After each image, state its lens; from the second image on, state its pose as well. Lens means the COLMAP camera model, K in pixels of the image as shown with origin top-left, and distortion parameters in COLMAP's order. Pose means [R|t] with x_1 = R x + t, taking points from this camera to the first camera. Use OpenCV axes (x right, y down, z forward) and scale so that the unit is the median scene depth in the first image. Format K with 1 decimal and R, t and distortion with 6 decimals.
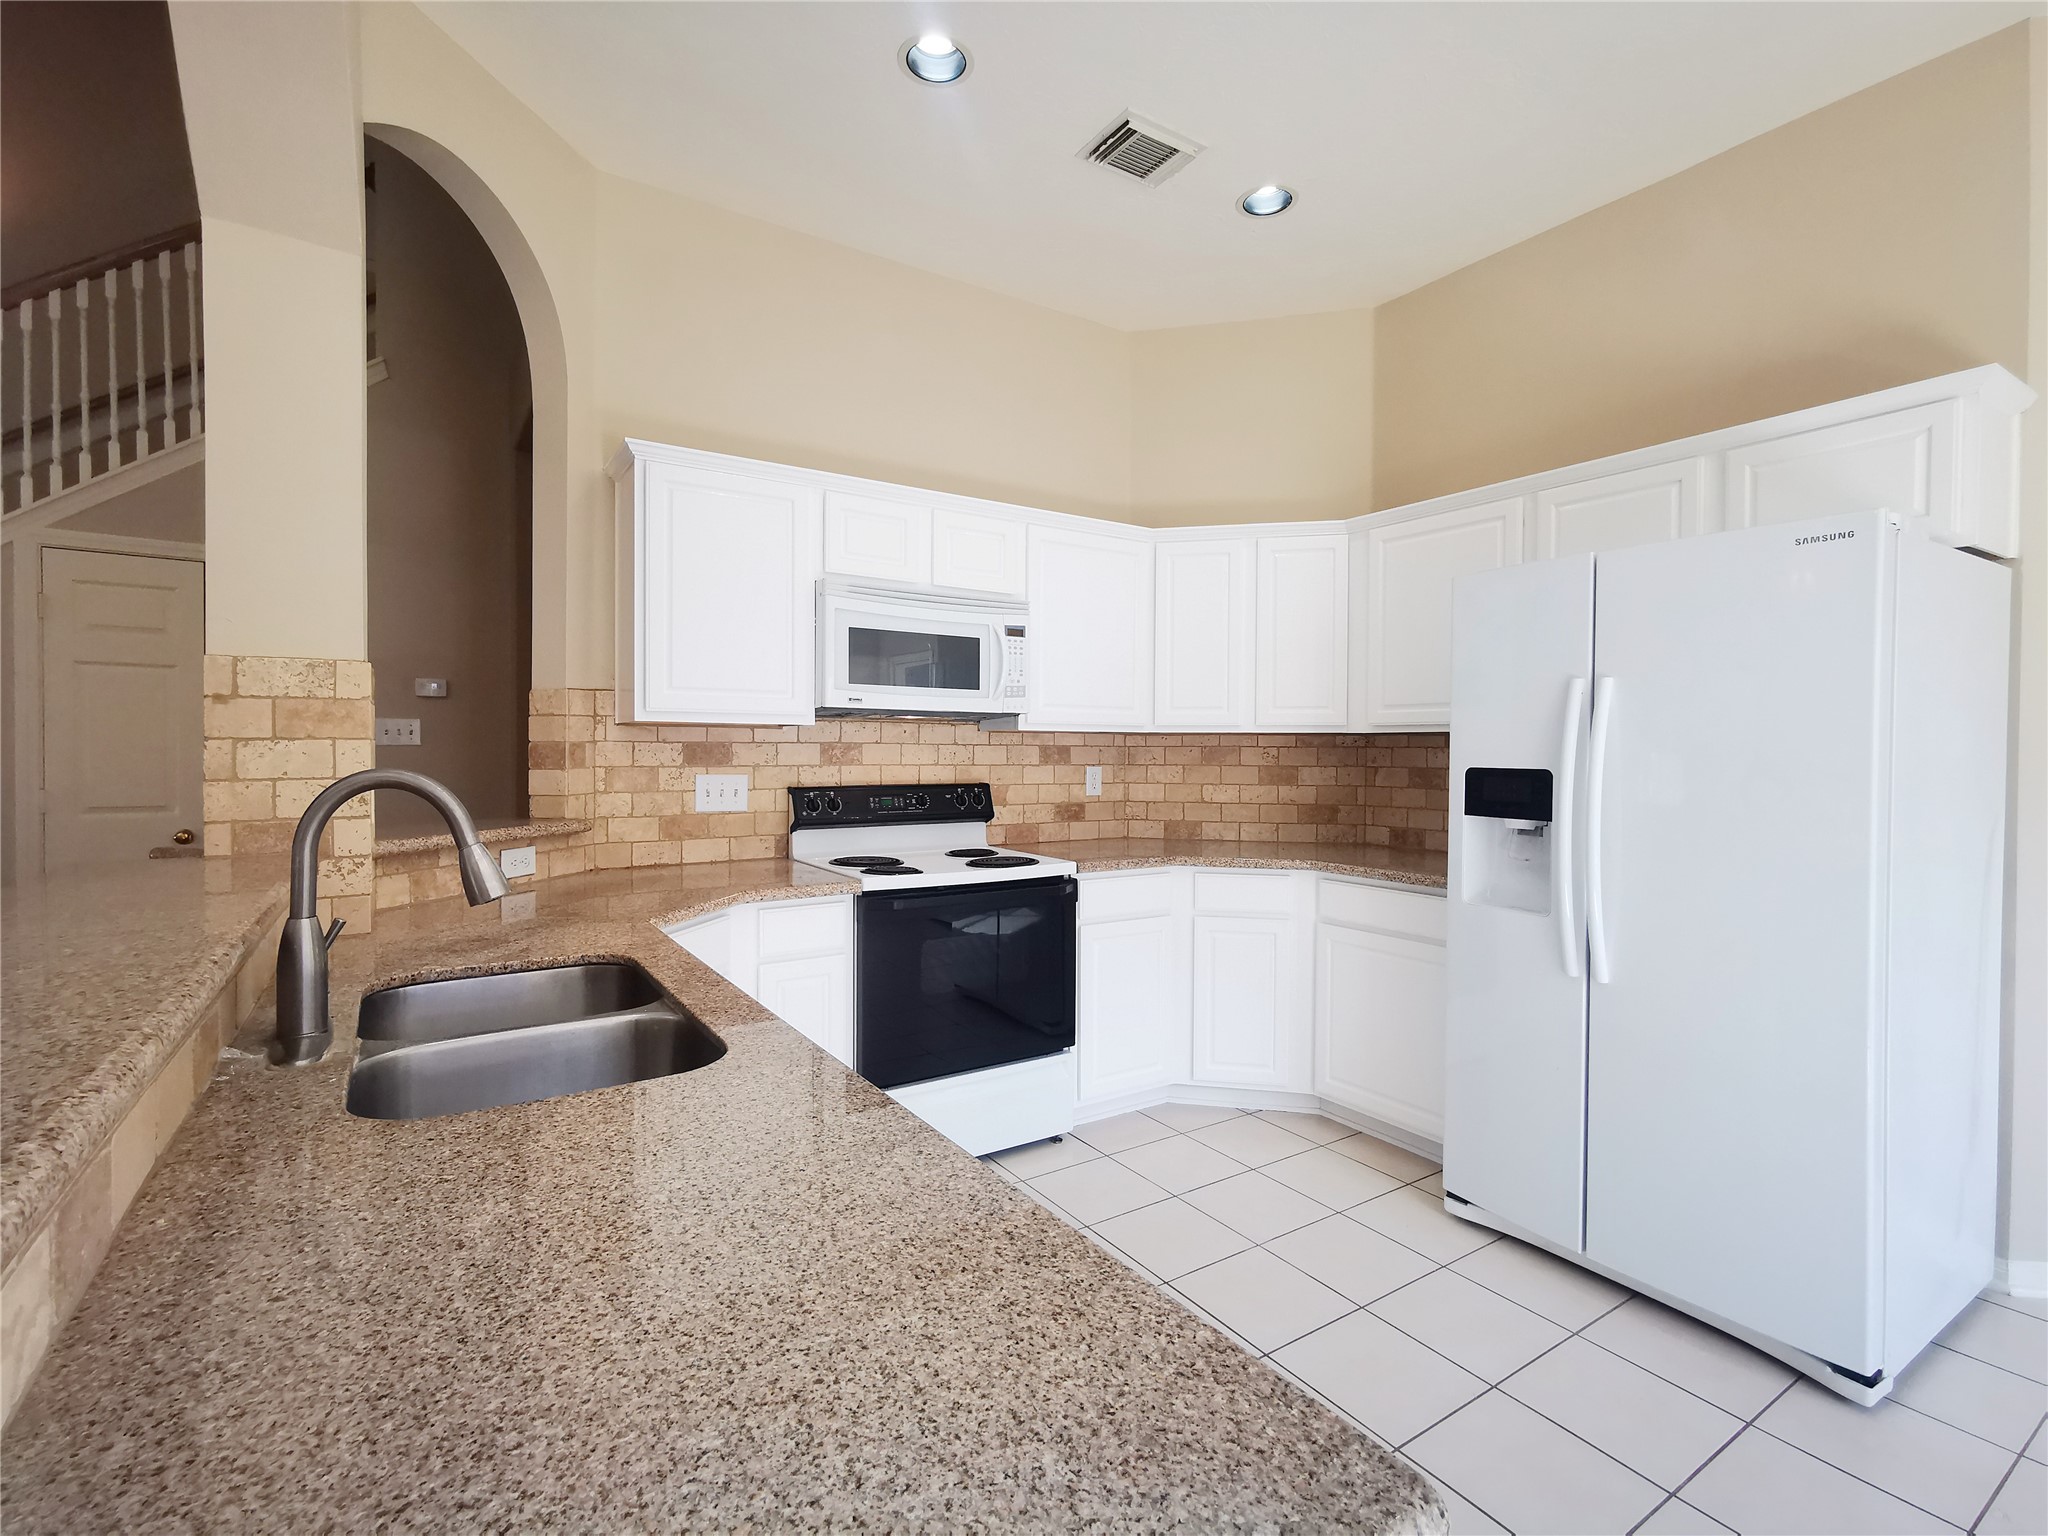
lens RADIAL K [[944.0, 0, 1007.4], [0, 944.0, 755.3], [0, 0, 1]] dist [0.003305, 0.005006]
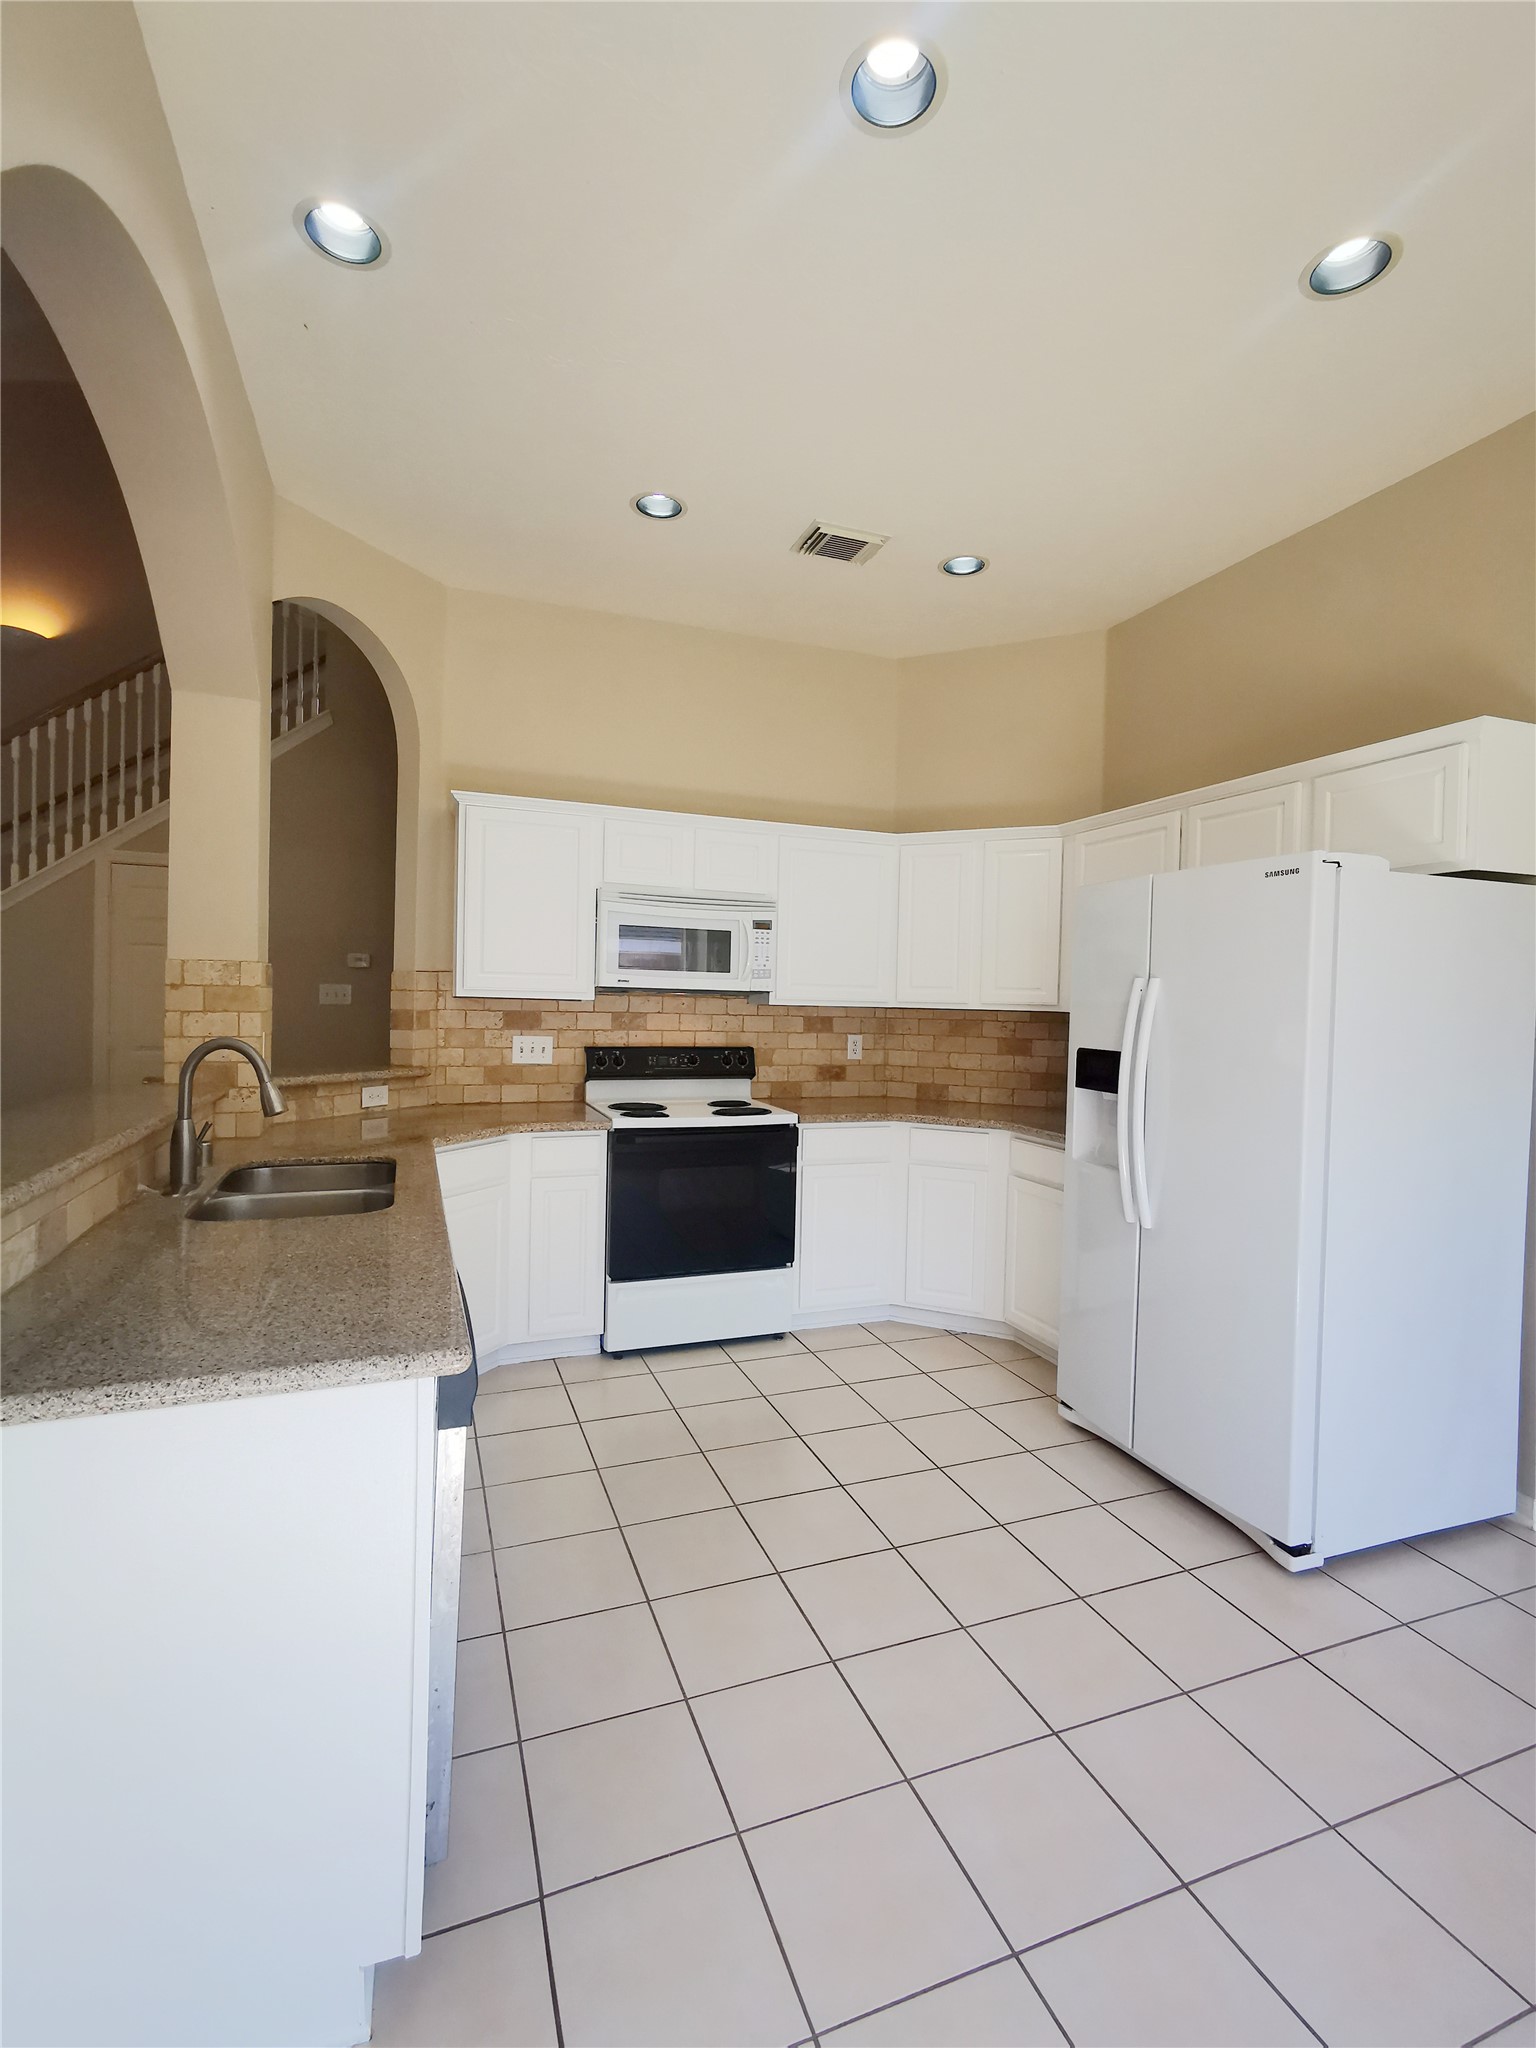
lens RADIAL K [[944.0, 0, 761.6], [0, 944.0, 1013.2], [0, 0, 1]] dist [0.003305, 0.005006]
pose [[0.977518, 0.019597, -0.209937, 0.283866], [-0.018818, 0.999807, 0.005708, -0.024597], [0.210009, -0.001629, 0.977698, -0.213866]]
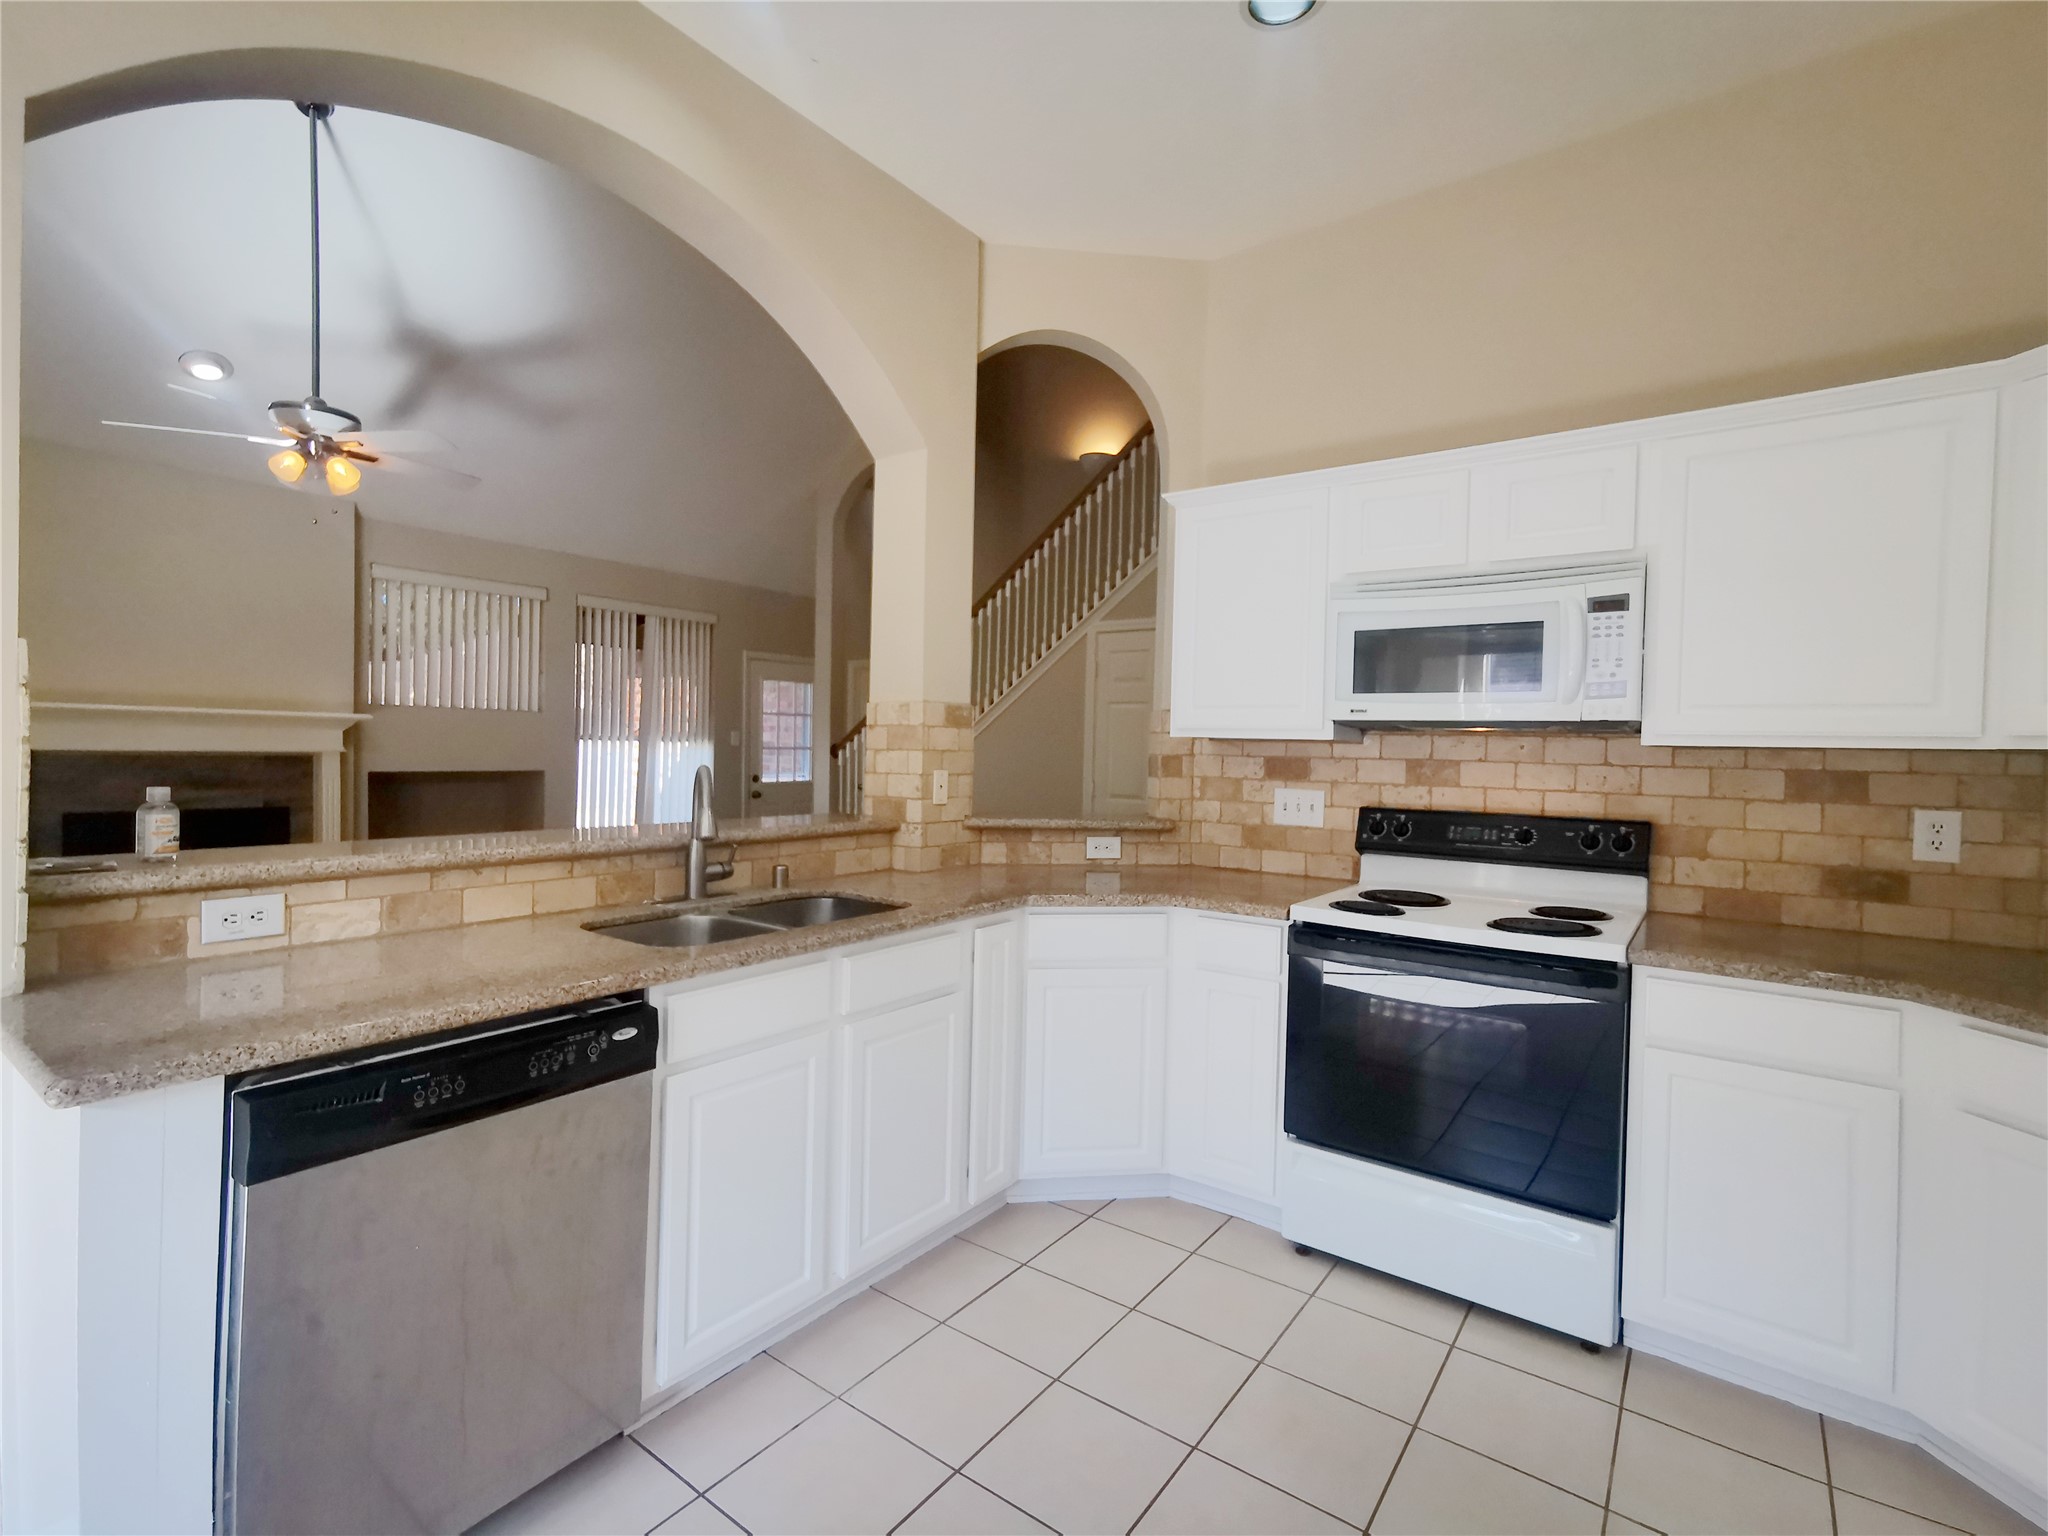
lens RADIAL K [[944.0, 0, 1032.9], [0, 944.0, 766.2], [0, 0, 1]] dist [0.003305, 0.005006]
pose [[0.351043, 0.020551, -0.936134, 0.545895], [-0.026014, 0.999587, 0.012189, -0.009241], [0.935998, 0.020073, 0.351432, 0.382060]]
